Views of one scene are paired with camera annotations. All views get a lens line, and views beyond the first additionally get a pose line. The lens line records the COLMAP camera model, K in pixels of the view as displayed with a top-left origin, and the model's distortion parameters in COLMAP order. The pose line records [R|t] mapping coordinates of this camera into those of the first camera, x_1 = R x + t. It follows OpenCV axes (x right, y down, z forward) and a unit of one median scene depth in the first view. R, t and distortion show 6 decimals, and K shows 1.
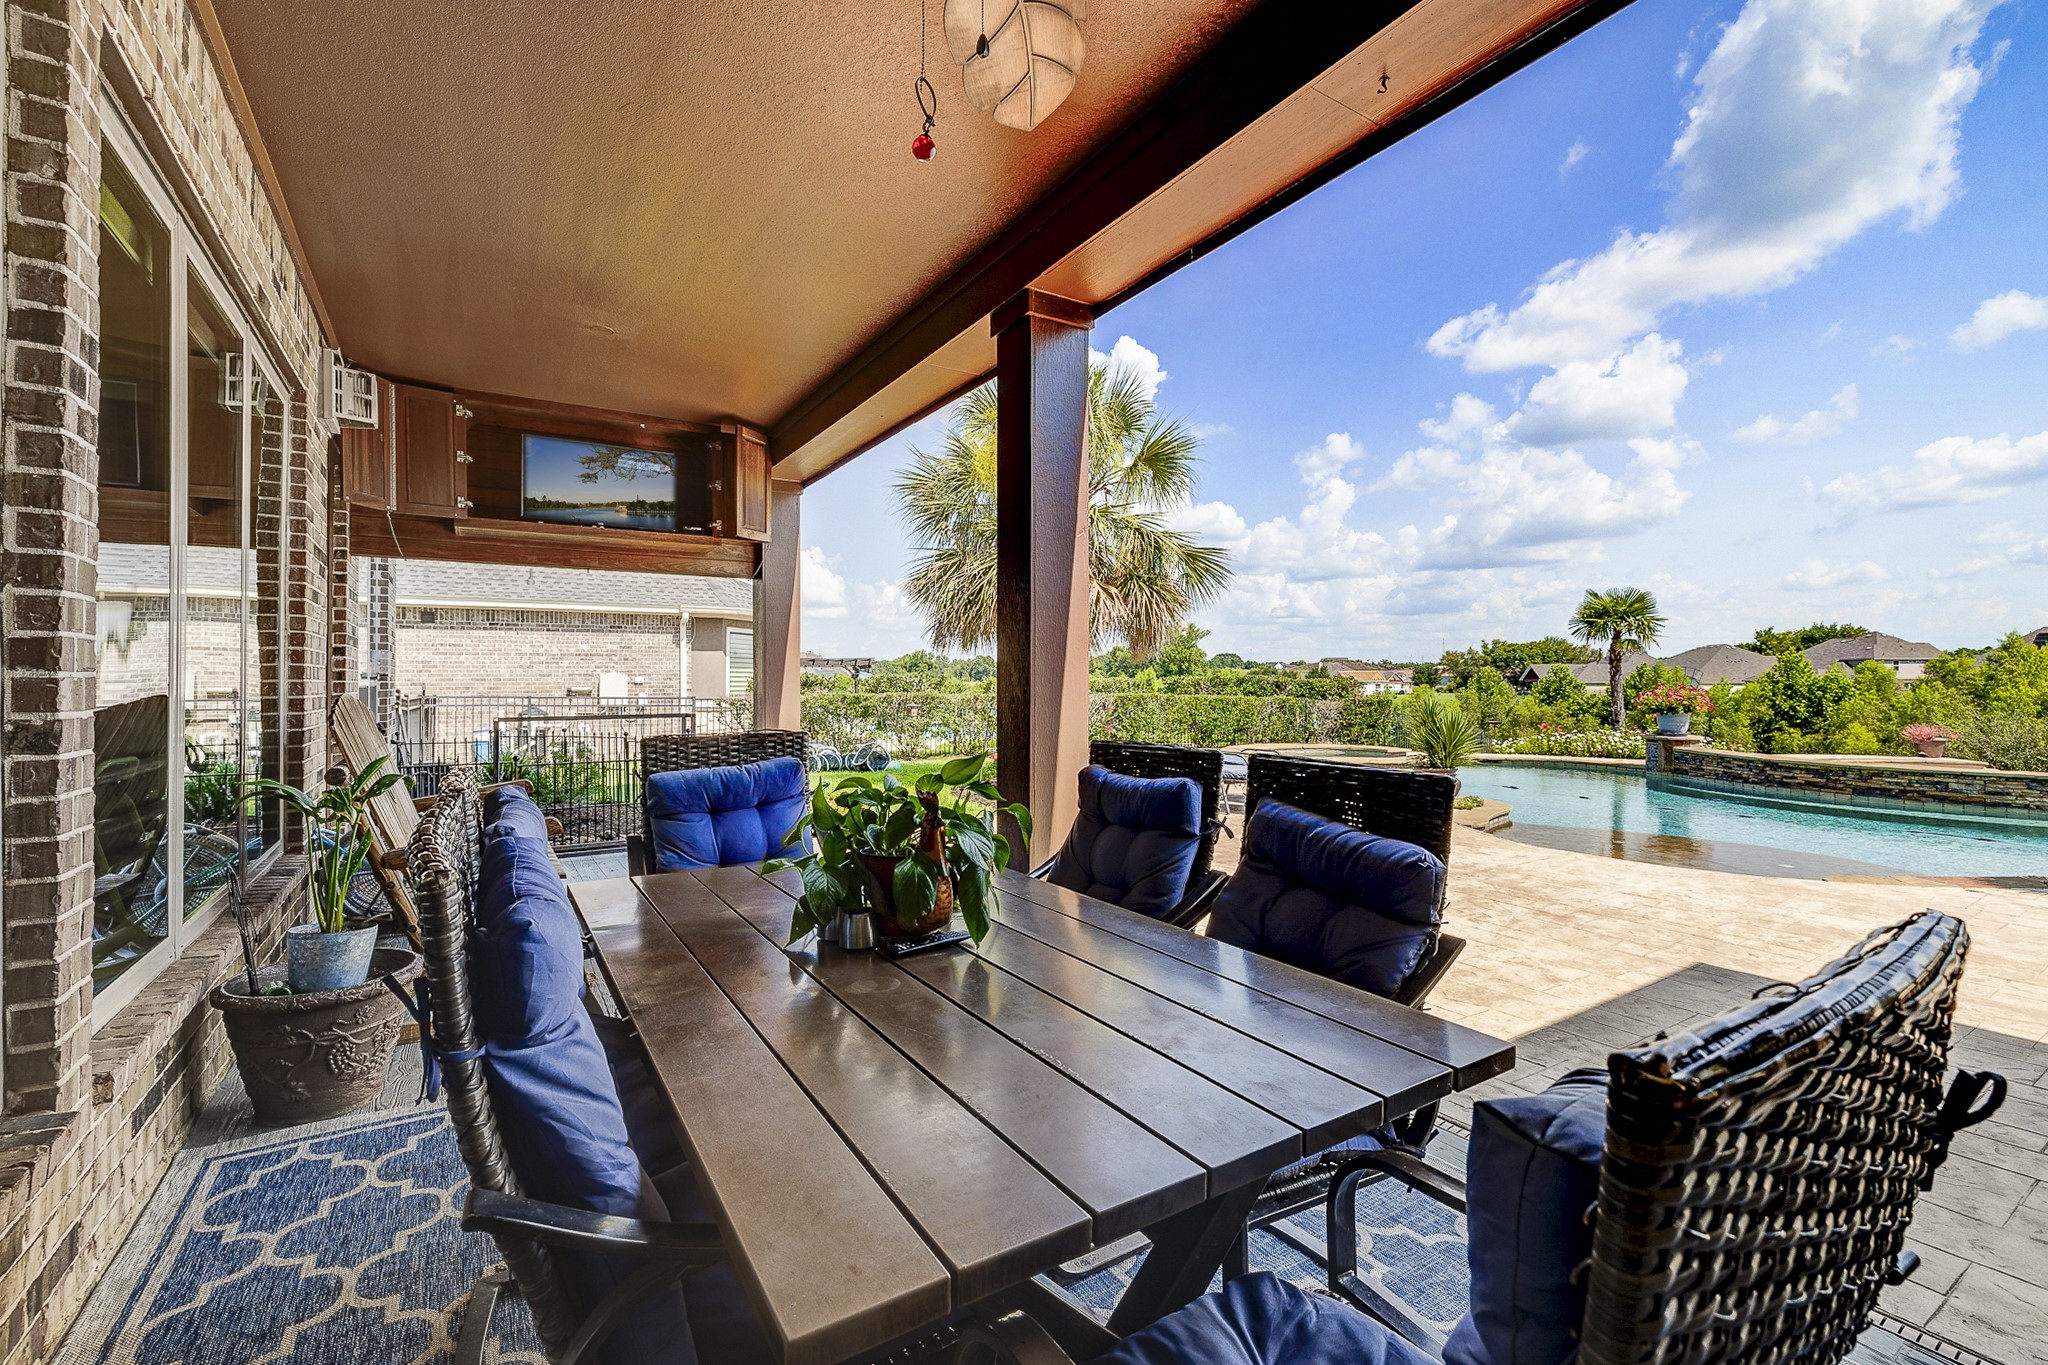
lens RADIAL K [[871.7, 0, 1032.1], [0, 871.7, 682.5], [0, 0, 1]] dist [-0.000069, -0.000466]
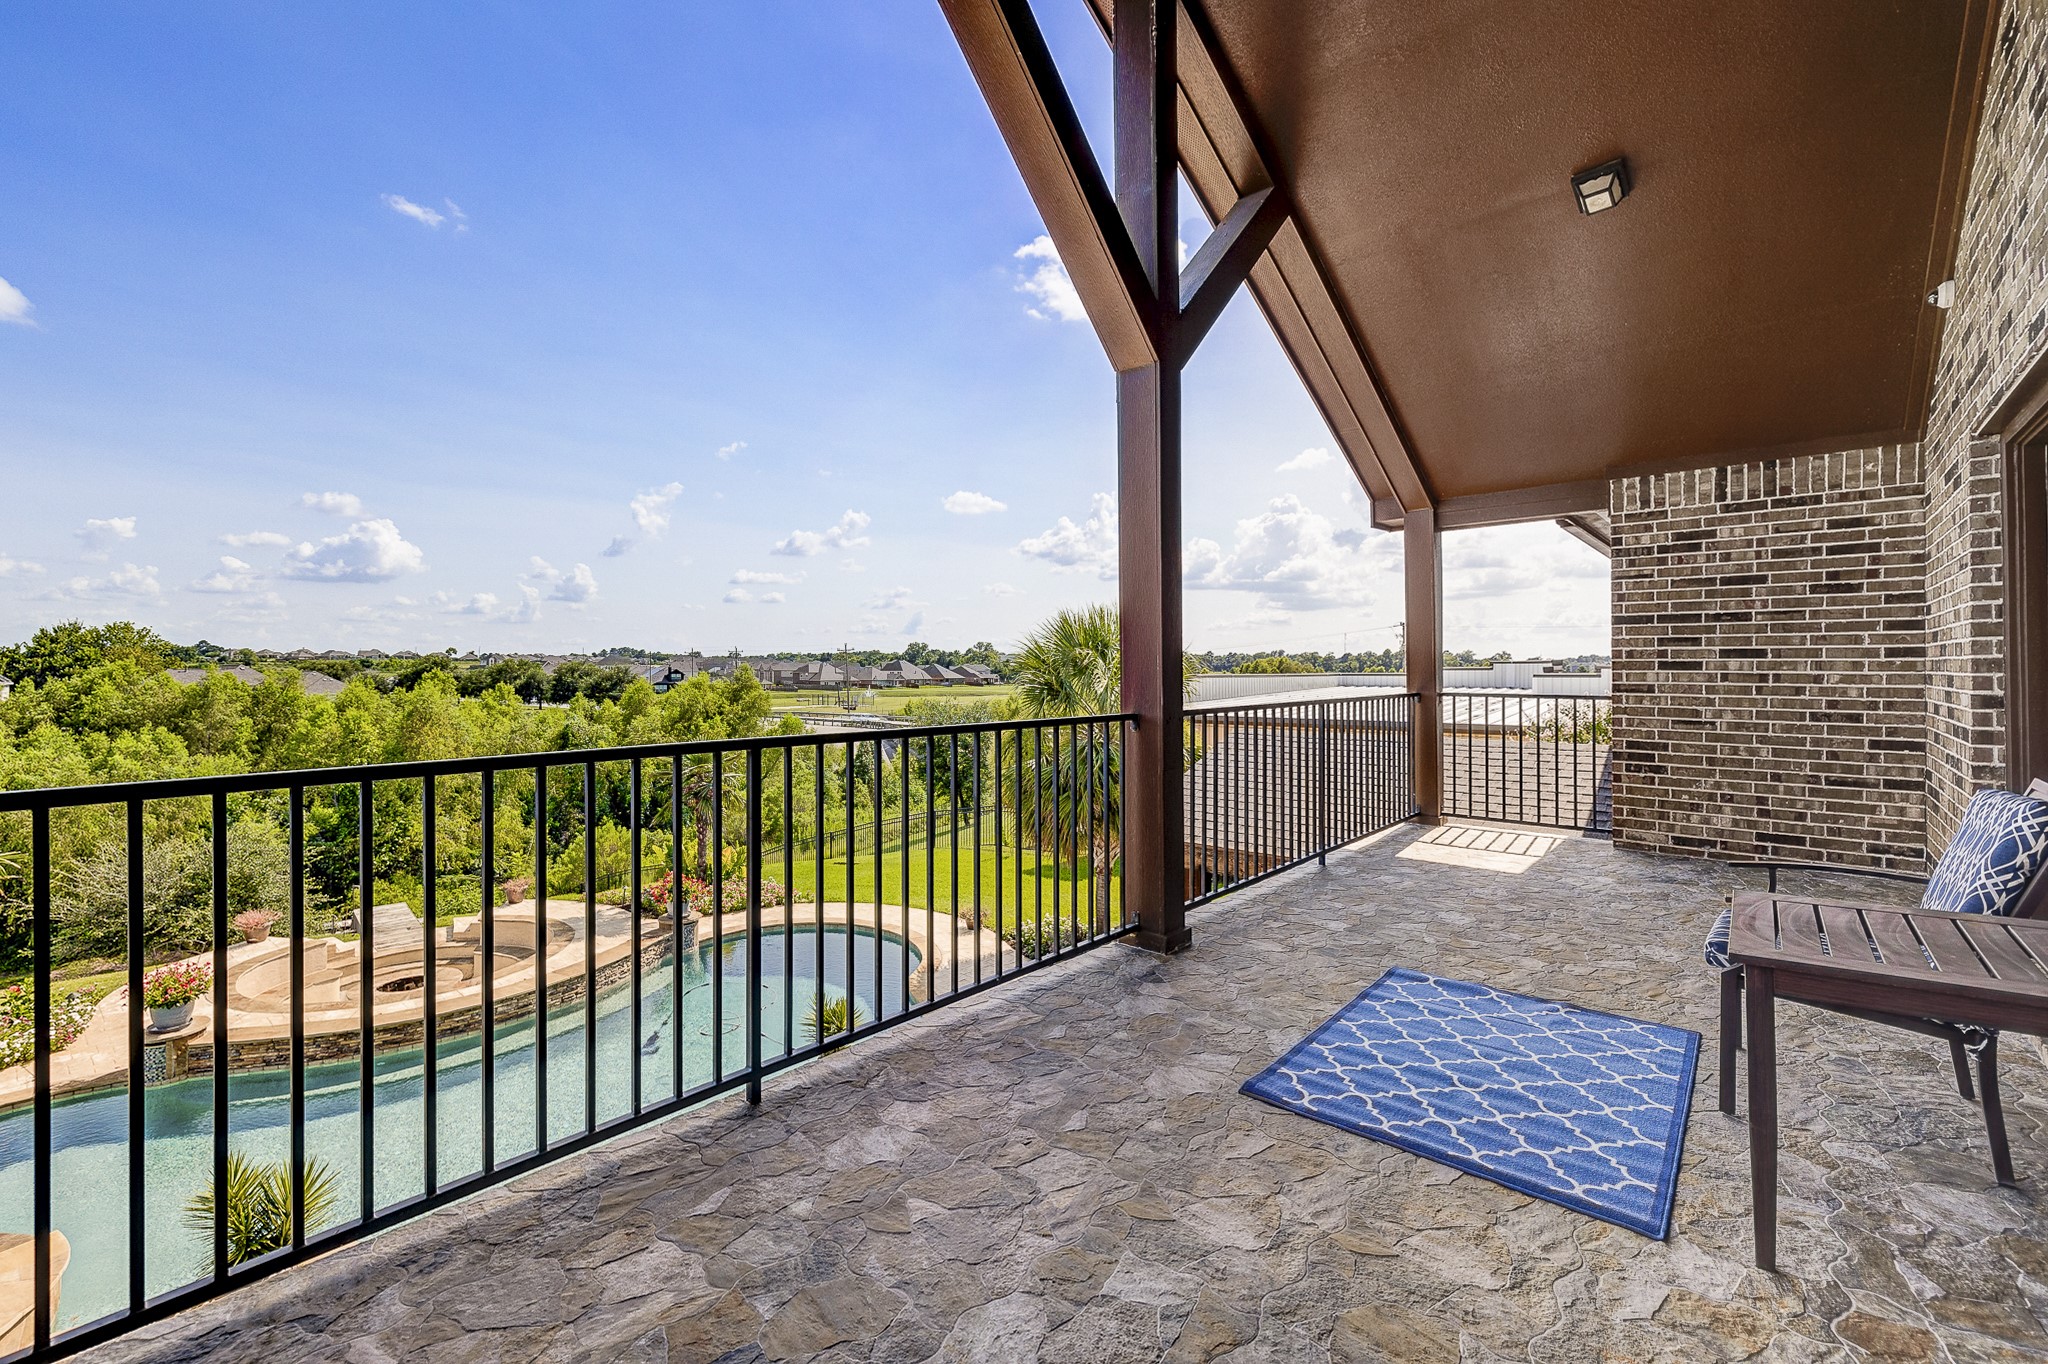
lens RADIAL K [[865.8, 0, 1029.2], [0, 865.8, 673.2], [0, 0, 1]] dist [-0.000665, -0.000024]
pose [[-0.273656, 0.002206, 0.961825, -0.059617], [0.002196, 0.999996, -0.001668, -0.057323], [-0.961825, 0.001656, -0.273660, 0.090951]]
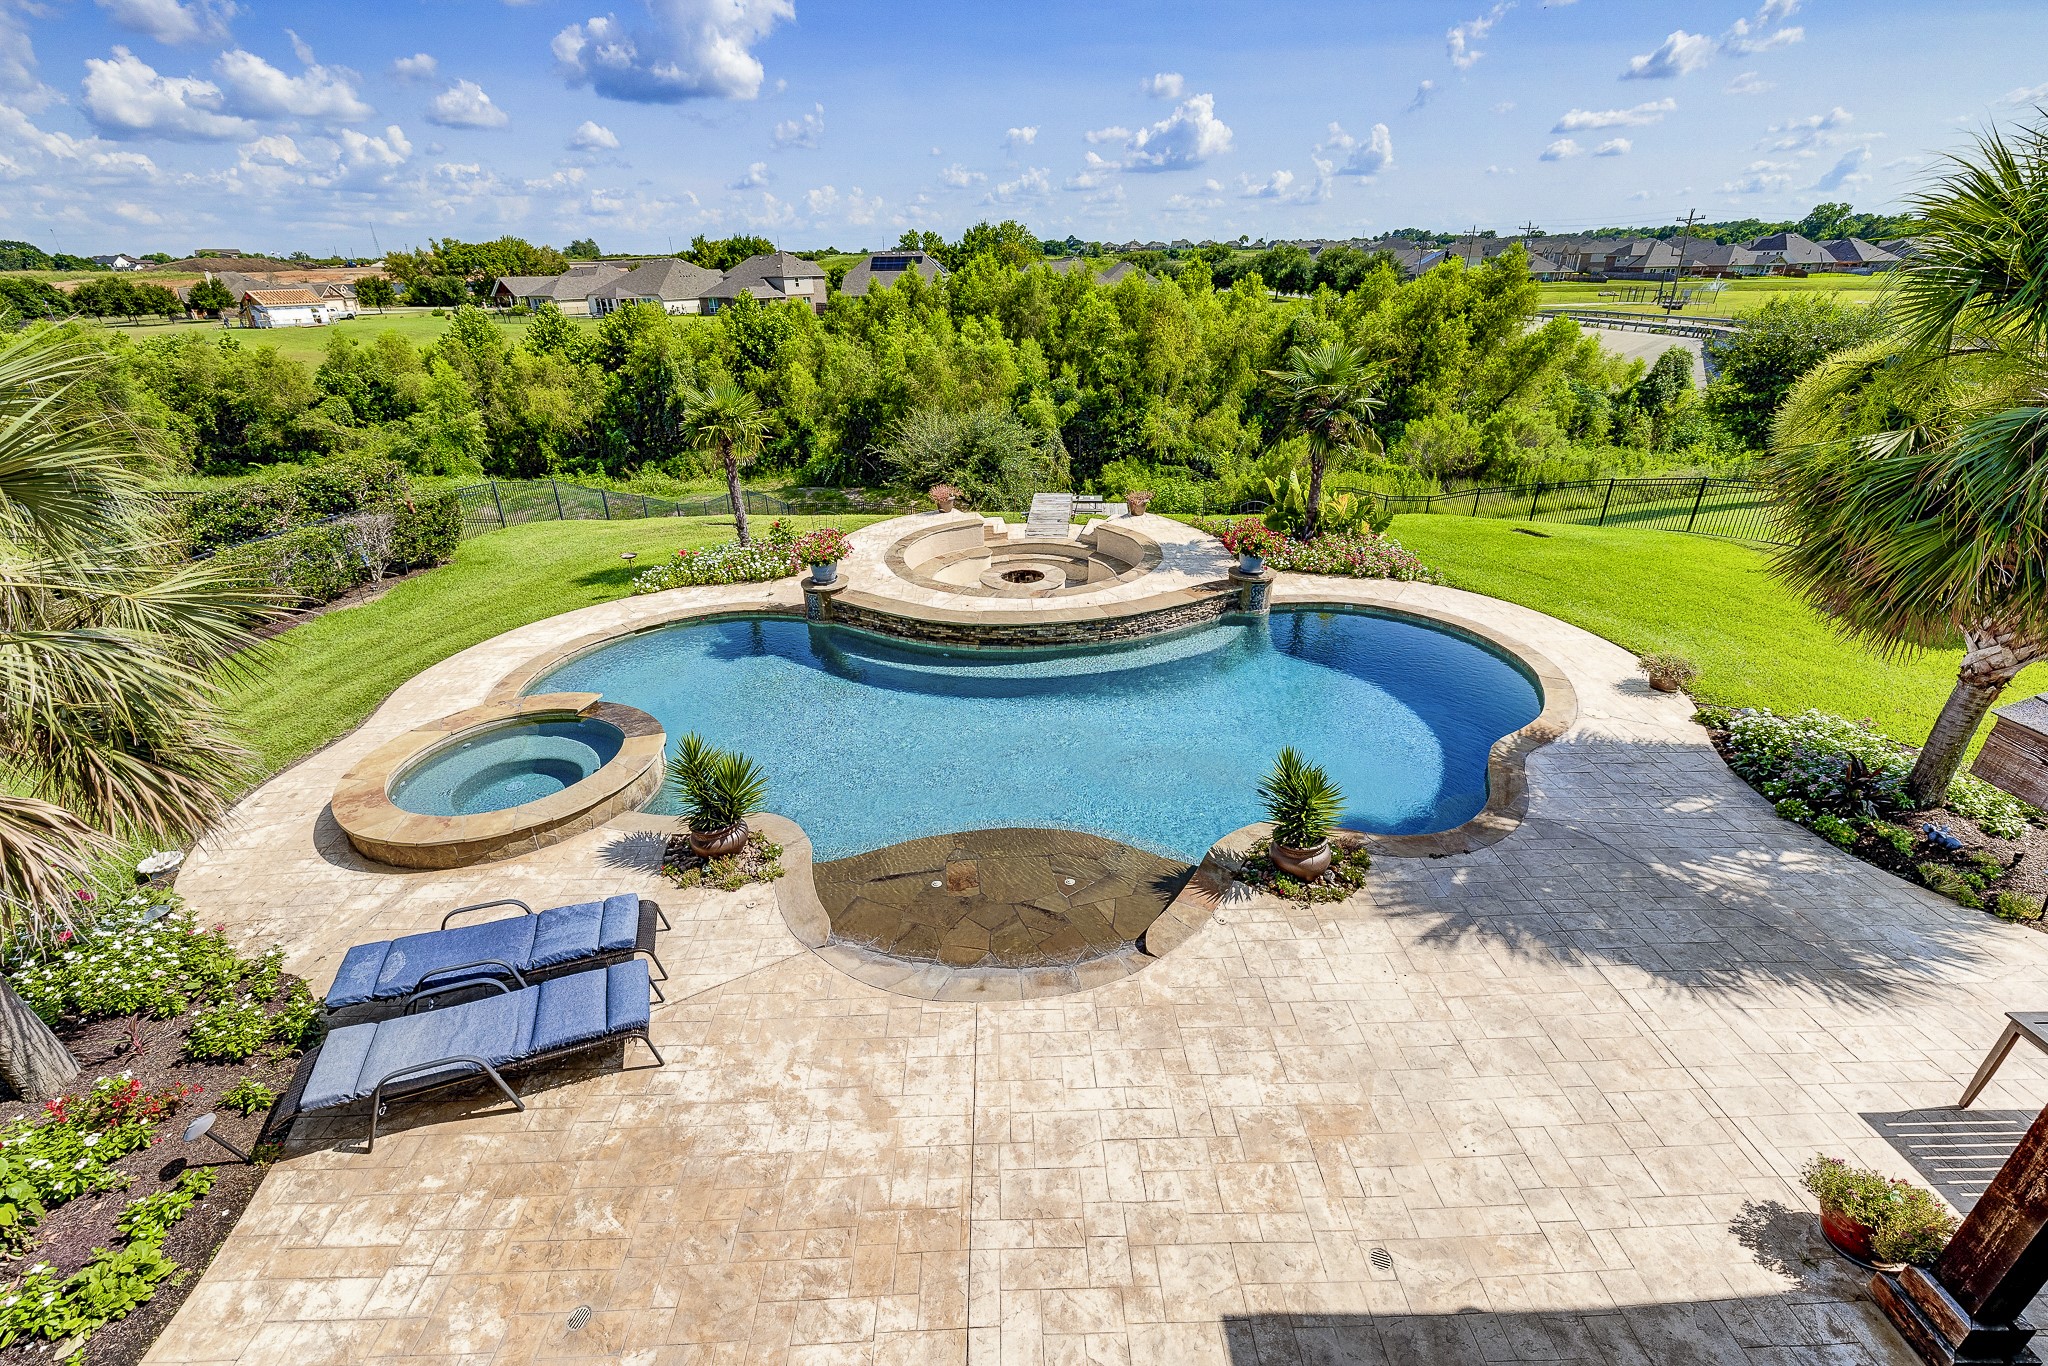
lens RADIAL K [[868.0, 0, 1019.1], [0, 868.0, 675.4], [0, 0, 1]] dist [0.000599, 0.000038]
pose [[0.516867, -0.369446, 0.772242, 0.005341], [0.013483, 0.905484, 0.424165, -0.055852], [-0.855959, -0.208825, 0.472997, 0.062464]]
